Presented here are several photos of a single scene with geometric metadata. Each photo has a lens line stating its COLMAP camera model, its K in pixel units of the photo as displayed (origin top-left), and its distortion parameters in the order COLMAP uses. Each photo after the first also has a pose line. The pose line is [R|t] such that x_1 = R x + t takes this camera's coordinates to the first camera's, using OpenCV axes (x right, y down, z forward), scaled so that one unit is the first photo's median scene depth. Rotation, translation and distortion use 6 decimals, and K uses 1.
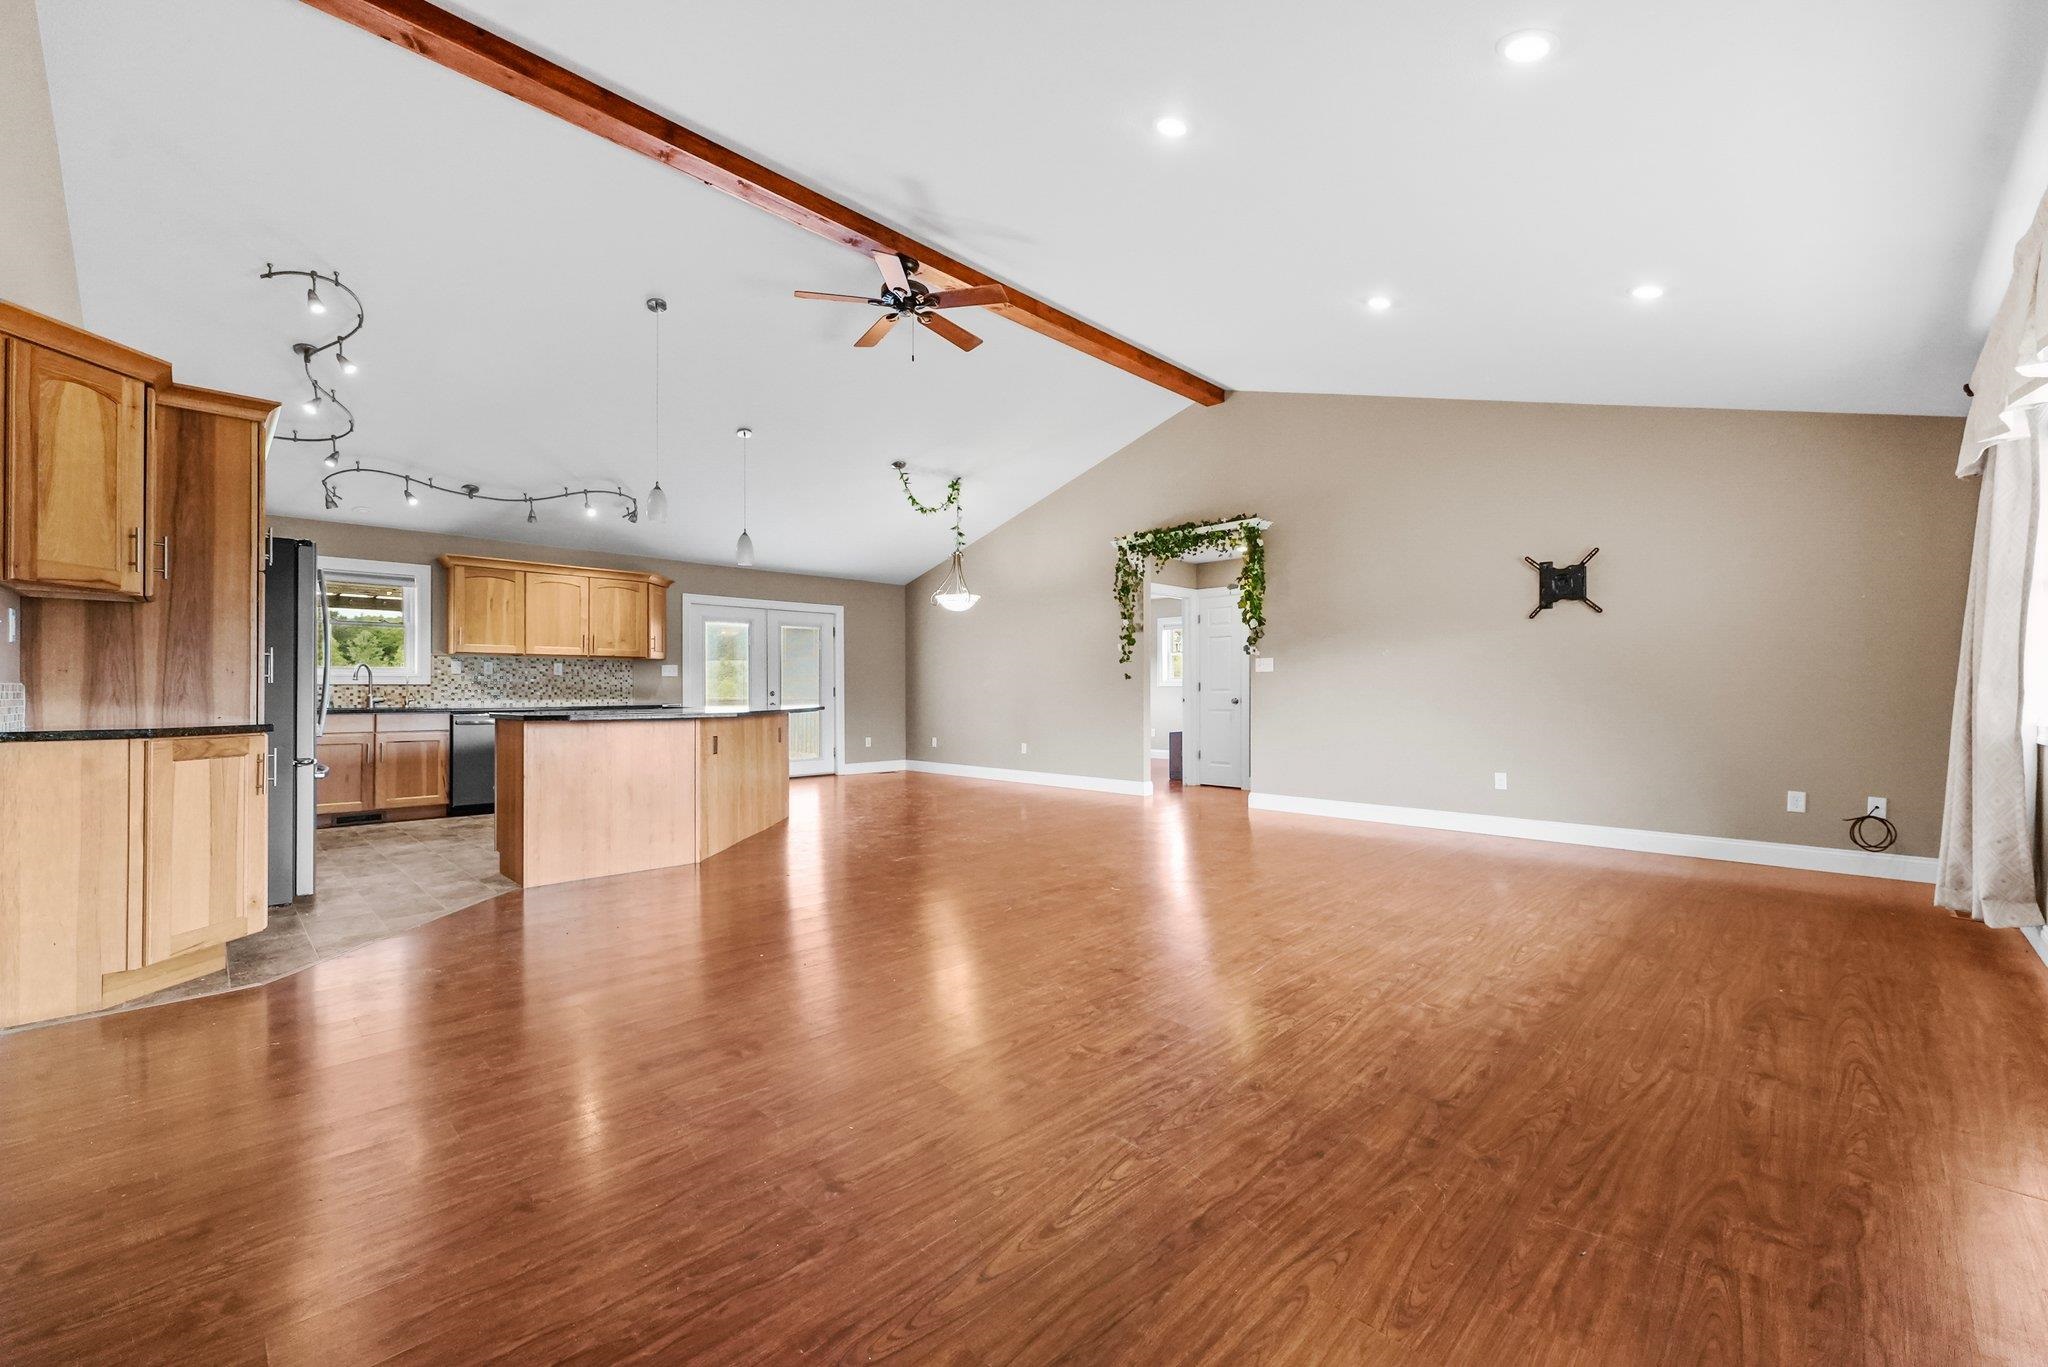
lens RADIAL K [[823.0, 0, 1026.2], [0, 823.0, 688.7], [0, 0, 1]] dist [-0.006053, 0.000331]
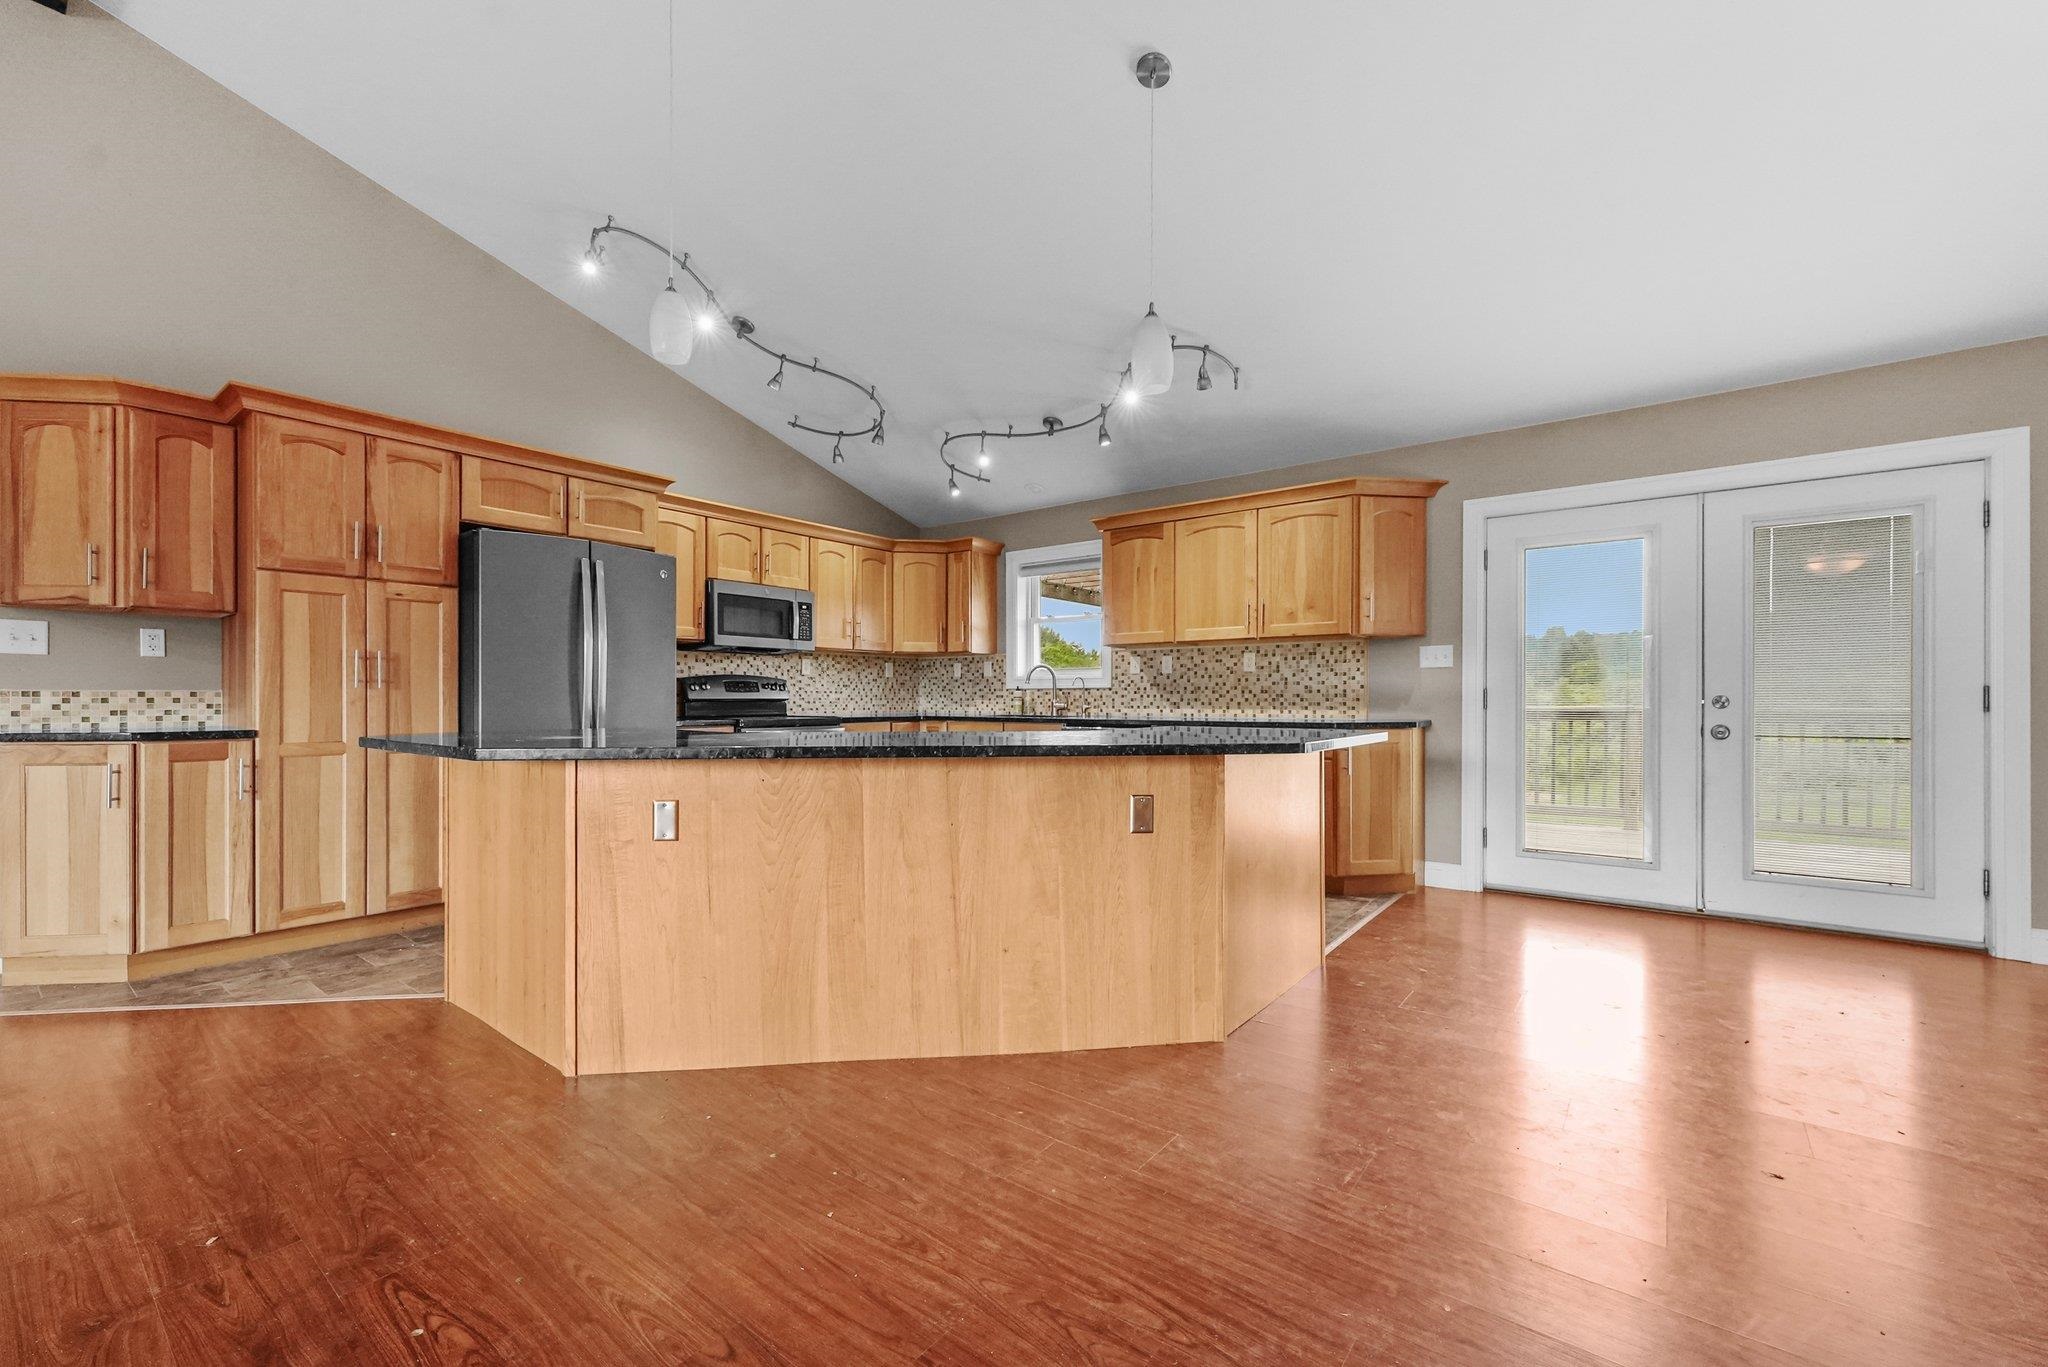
lens RADIAL K [[823.0, 0, 1081.5], [0, 823.0, 698.8], [0, 0, 1]] dist [-0.006053, 0.000331]
pose [[0.136852, 0.003506, -0.990585, 0.051829], [0.003507, 0.999986, 0.004024, 0.001891], [0.990585, -0.004025, 0.136838, 0.785675]]
